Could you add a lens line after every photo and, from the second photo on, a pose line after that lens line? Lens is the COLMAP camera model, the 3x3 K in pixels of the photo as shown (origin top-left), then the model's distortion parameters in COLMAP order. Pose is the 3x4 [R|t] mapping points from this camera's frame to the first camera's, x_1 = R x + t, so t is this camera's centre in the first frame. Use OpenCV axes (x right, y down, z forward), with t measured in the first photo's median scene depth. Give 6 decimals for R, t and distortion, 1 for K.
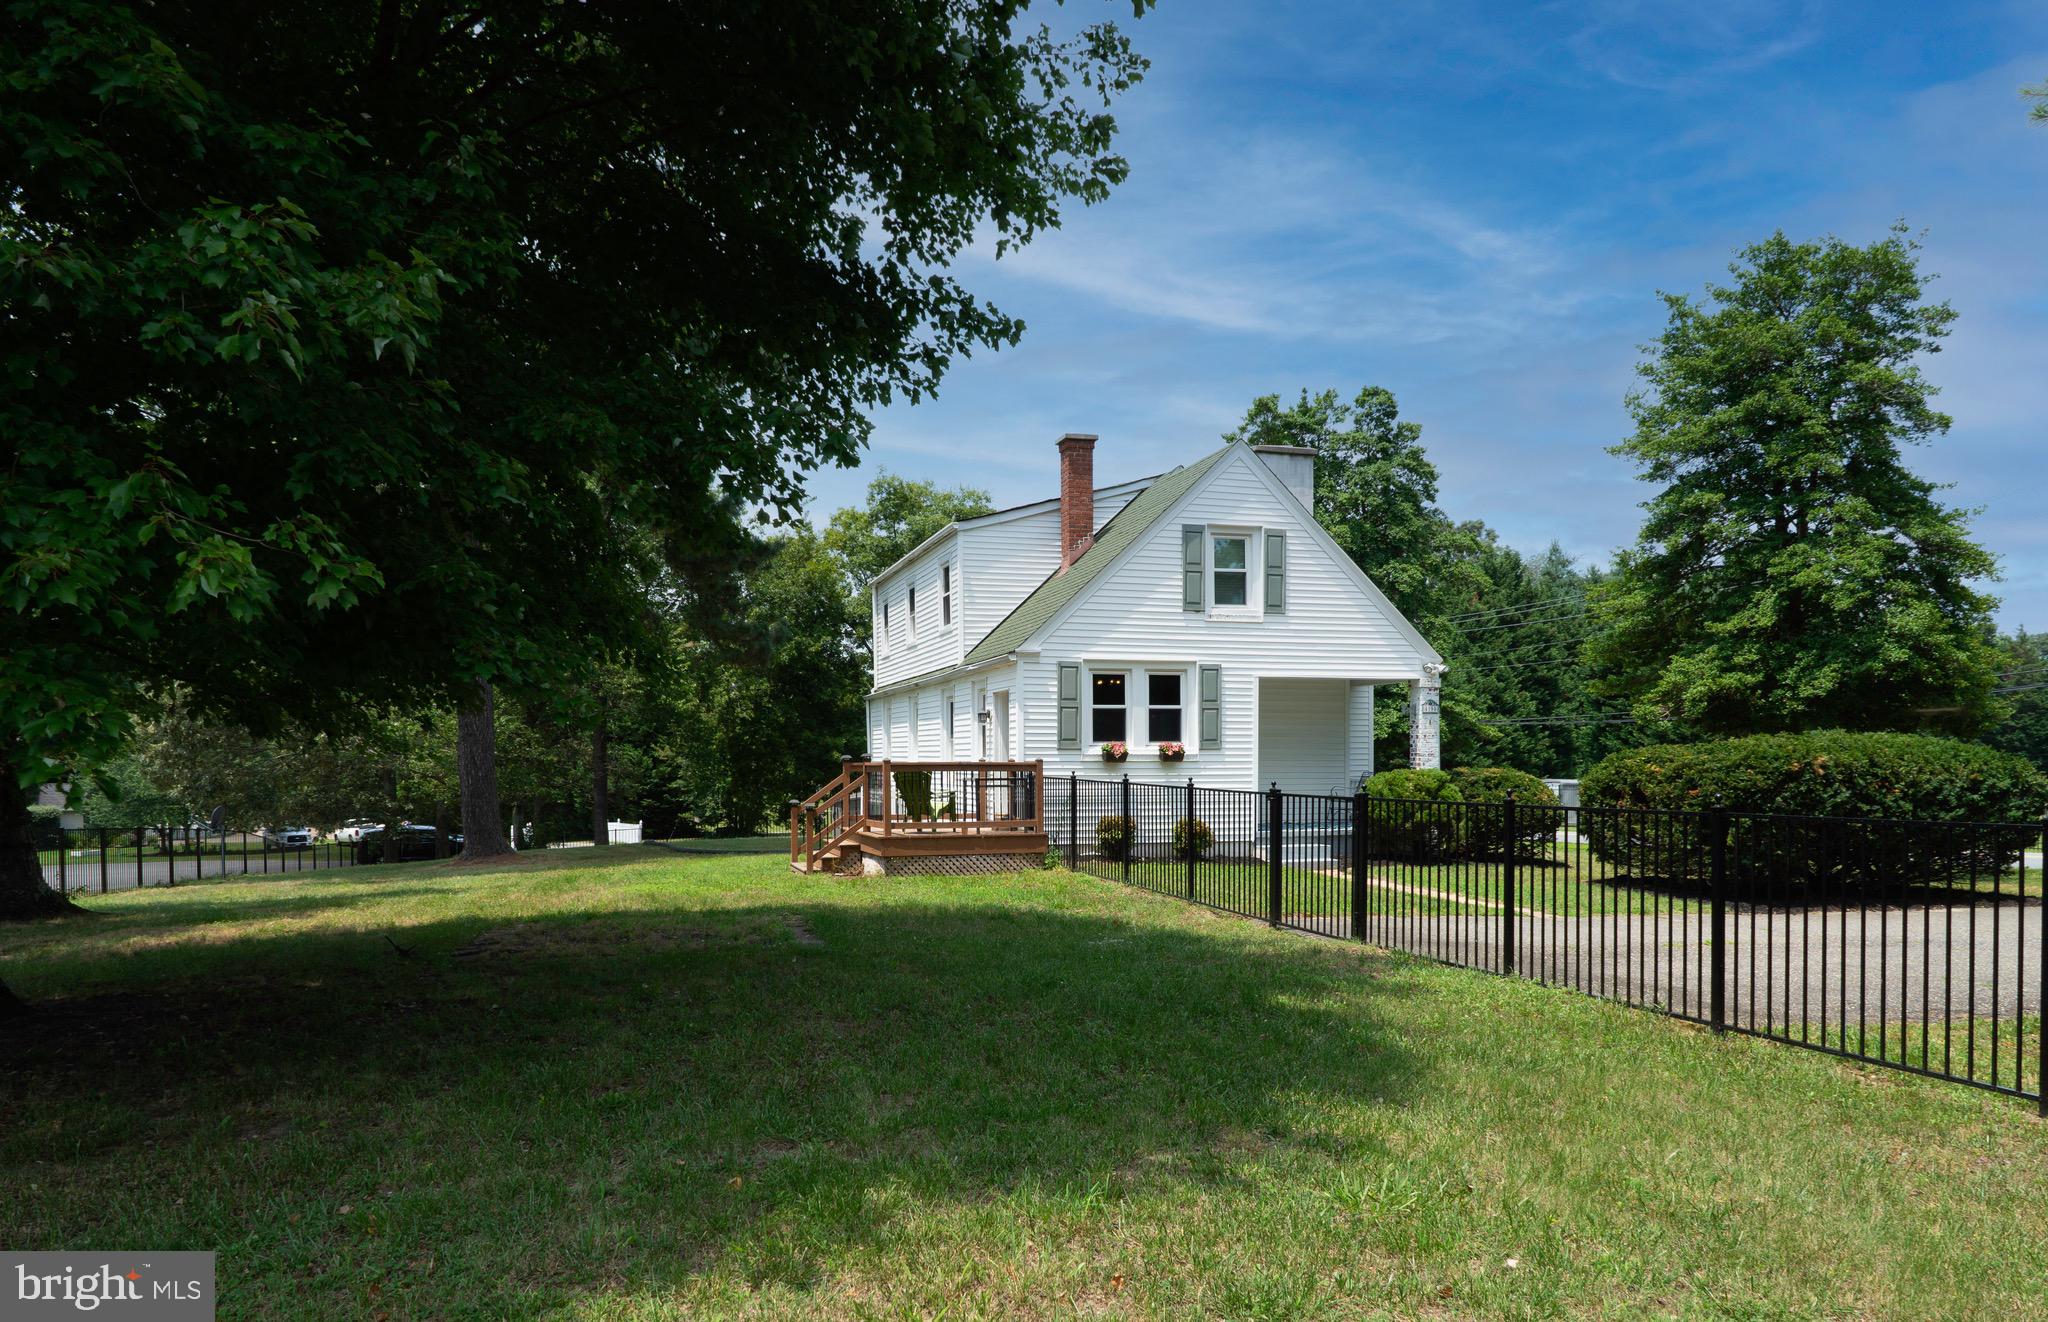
lens RADIAL K [[1357.8, 0, 1030.5], [0, 1357.8, 796.6], [0, 0, 1]] dist [0.001299, 0.000907]
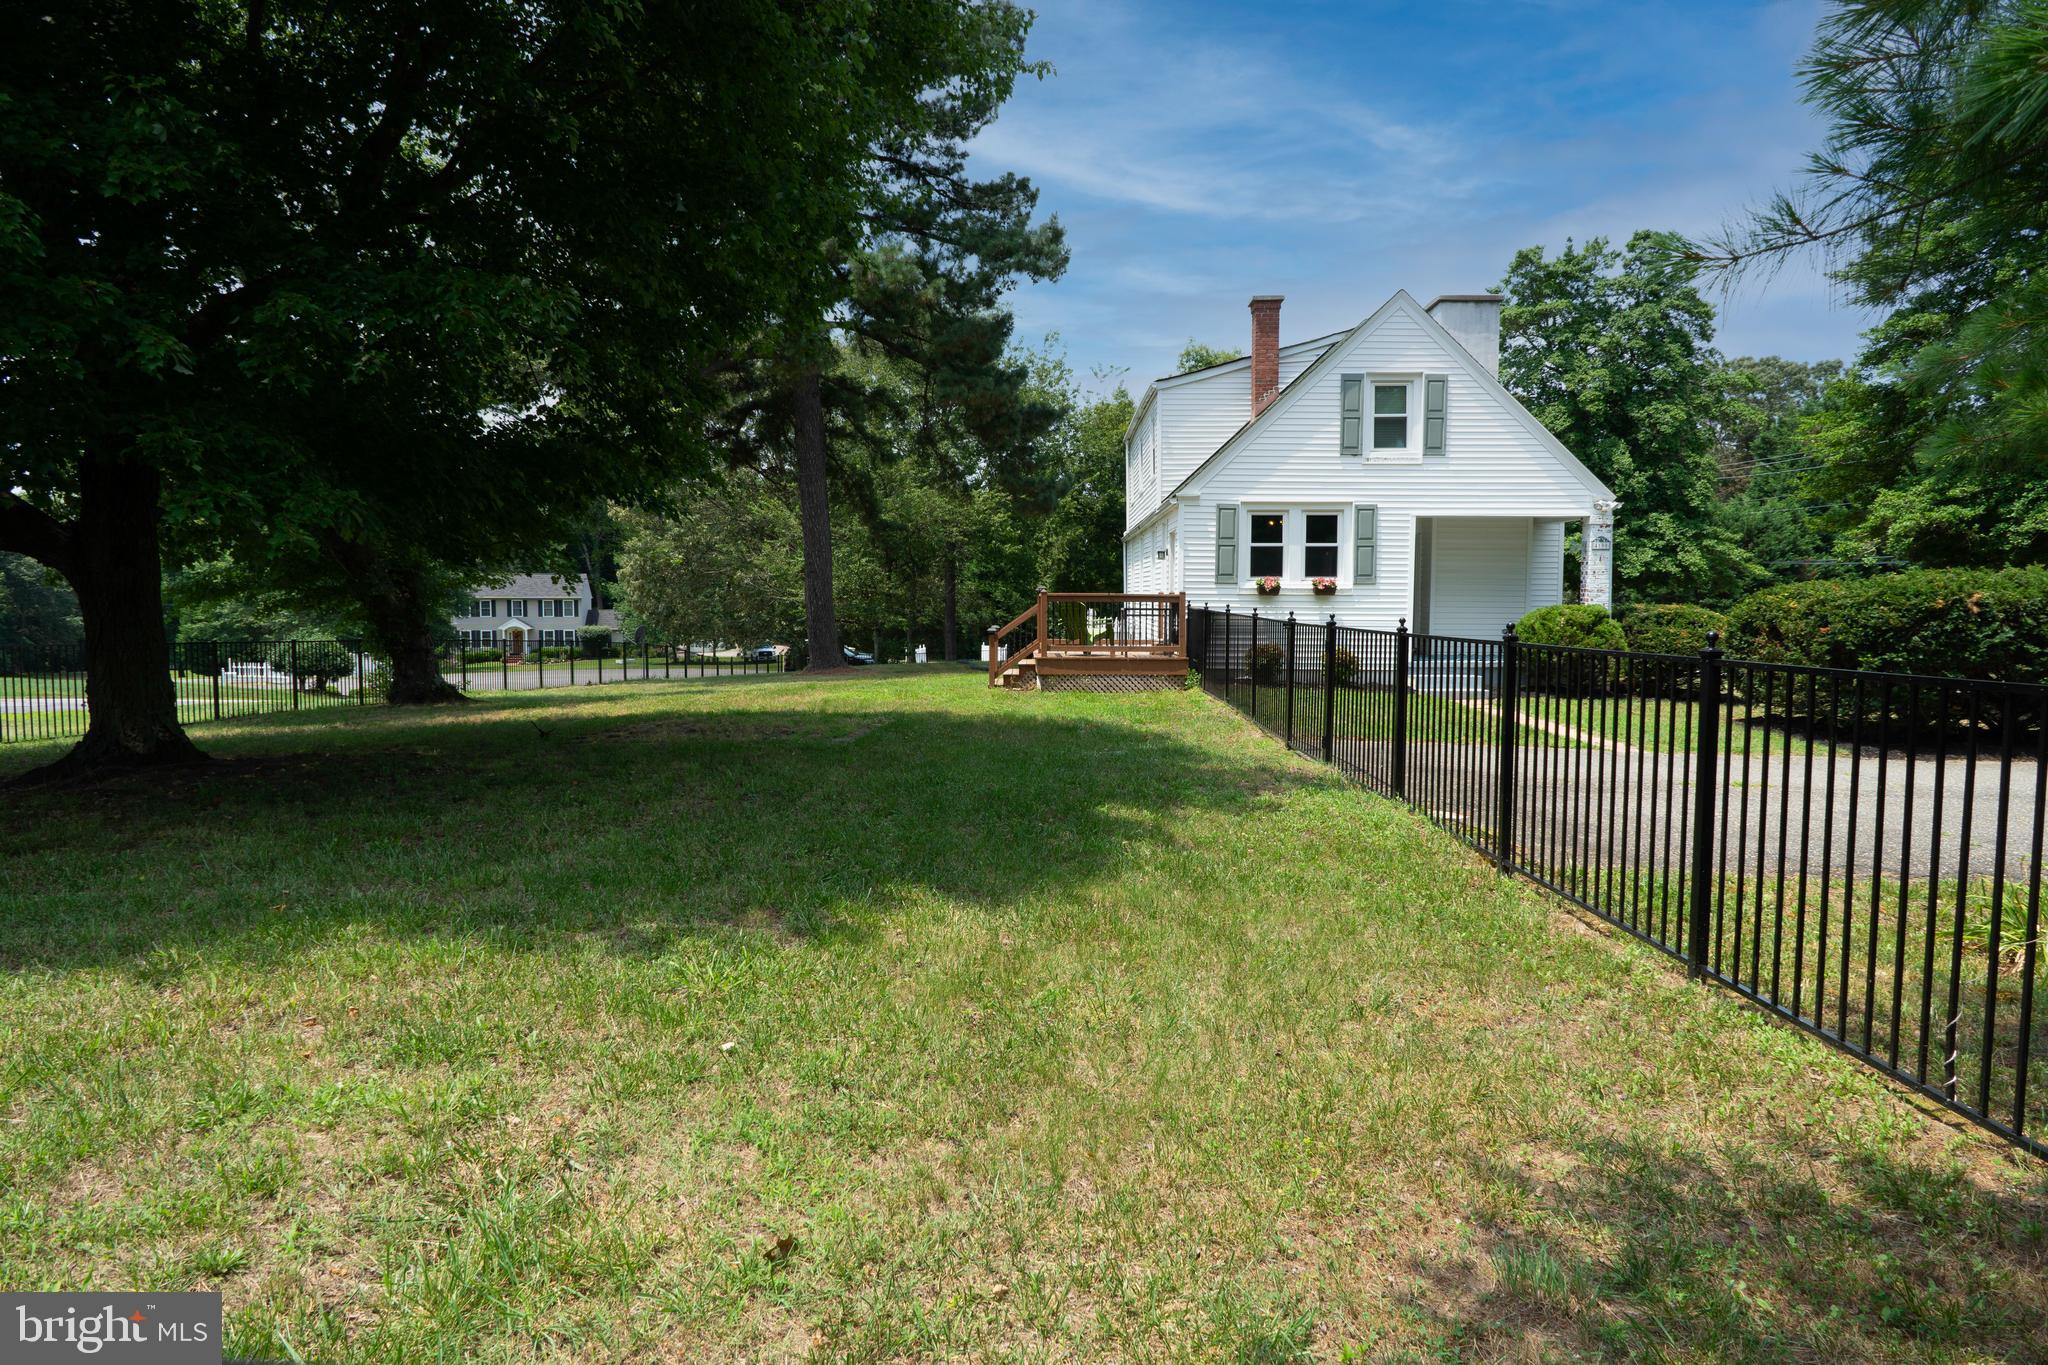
lens RADIAL K [[1164.5, 0, 1024.0], [0, 1164.5, 682.5], [0, 0, 1]] dist [-0.013136, -0.000703]
pose [[0.953874, 0.028884, -0.298815, 0.152472], [-0.014918, 0.998692, 0.048914, 0.001949], [0.299837, -0.042200, 0.953057, 0.038392]]
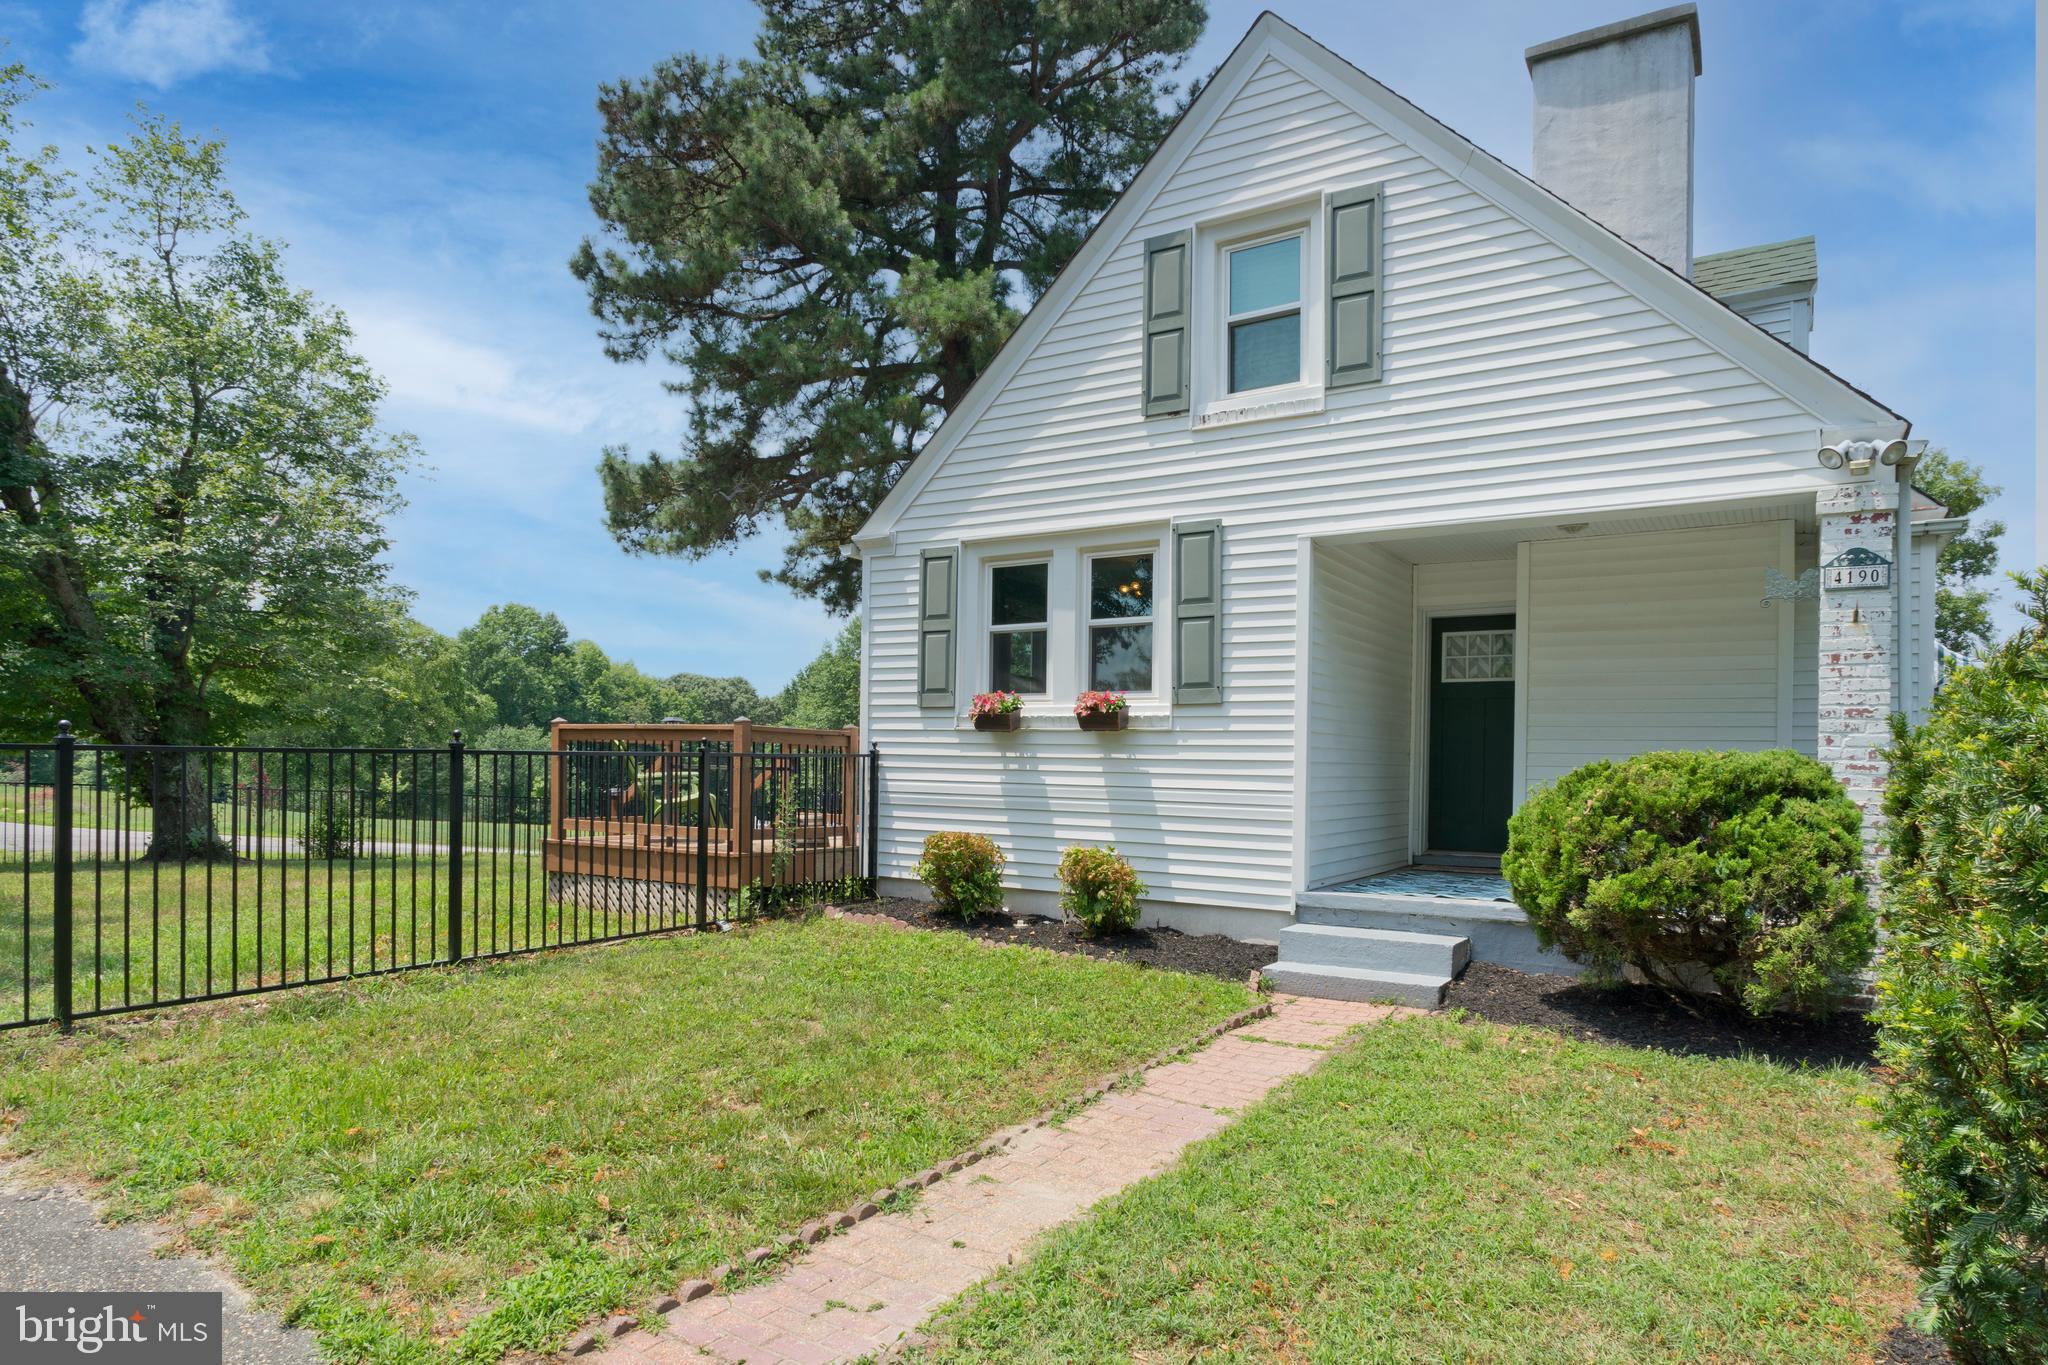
lens RADIAL K [[1194.7, 0, 1020.7], [0, 1194.7, 771.3], [0, 0, 1]] dist [-0.003993, -0.003038]
pose [[0.657851, 0.018252, -0.752927, 0.401215], [-0.038594, 0.999210, -0.009498, -0.005819], [0.752159, 0.035307, 0.658036, 0.685507]]
